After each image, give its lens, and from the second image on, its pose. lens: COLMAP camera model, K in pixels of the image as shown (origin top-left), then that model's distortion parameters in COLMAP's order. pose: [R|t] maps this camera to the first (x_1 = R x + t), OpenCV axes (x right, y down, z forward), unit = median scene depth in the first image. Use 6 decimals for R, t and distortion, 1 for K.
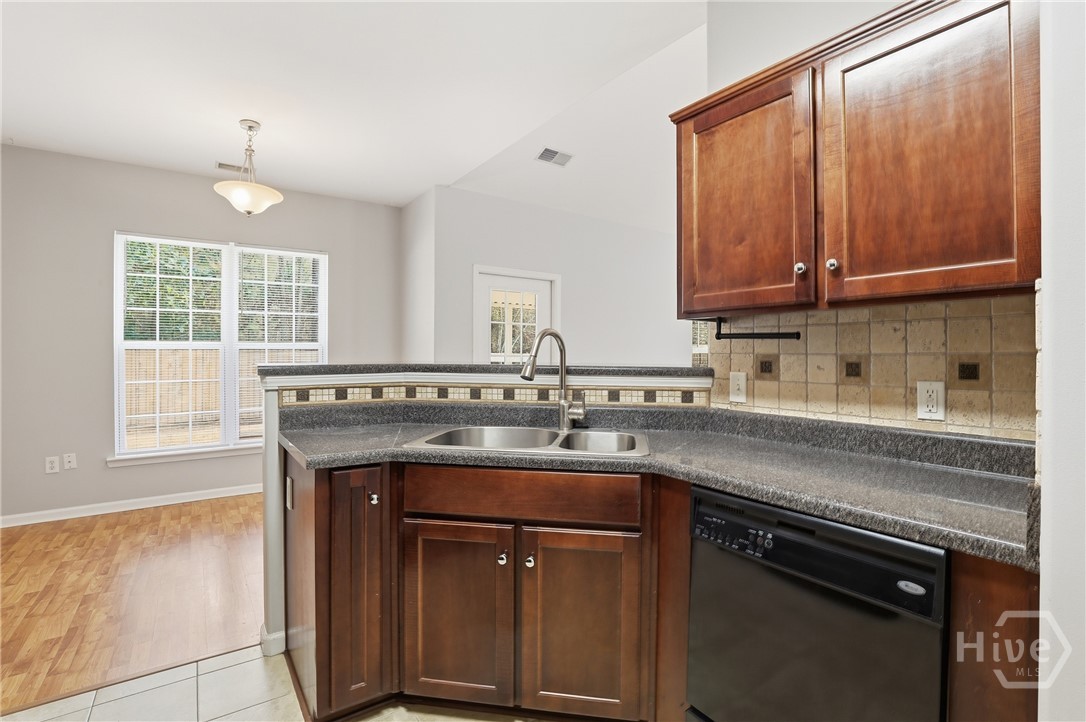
lens RADIAL K [[498.0, 0, 544.2], [0, 498.0, 358.3], [0, 0, 1]] dist [-0.033327, 0.006403]
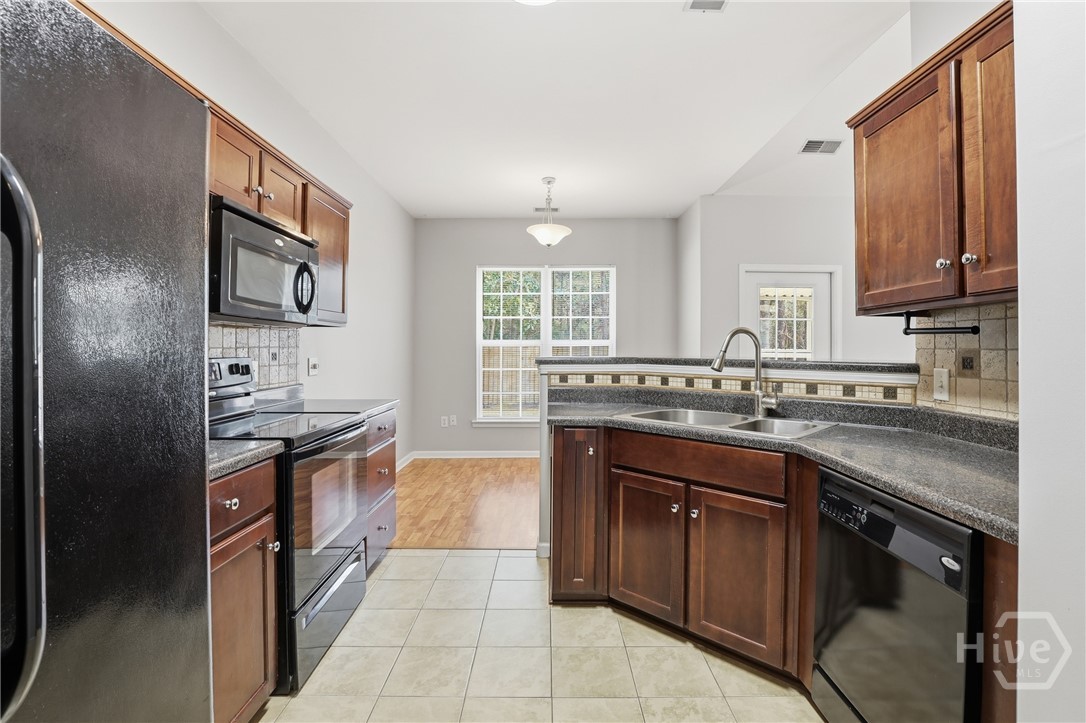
lens RADIAL K [[488.9, 0, 546.5], [0, 488.9, 353.6], [0, 0, 1]] dist [-0.017121, 0.000785]
pose [[0.819796, 0.005283, -0.572632, 0.304973], [-0.006308, 0.999980, 0.000196, 0.003977], [0.572621, 0.003452, 0.819813, -0.195069]]
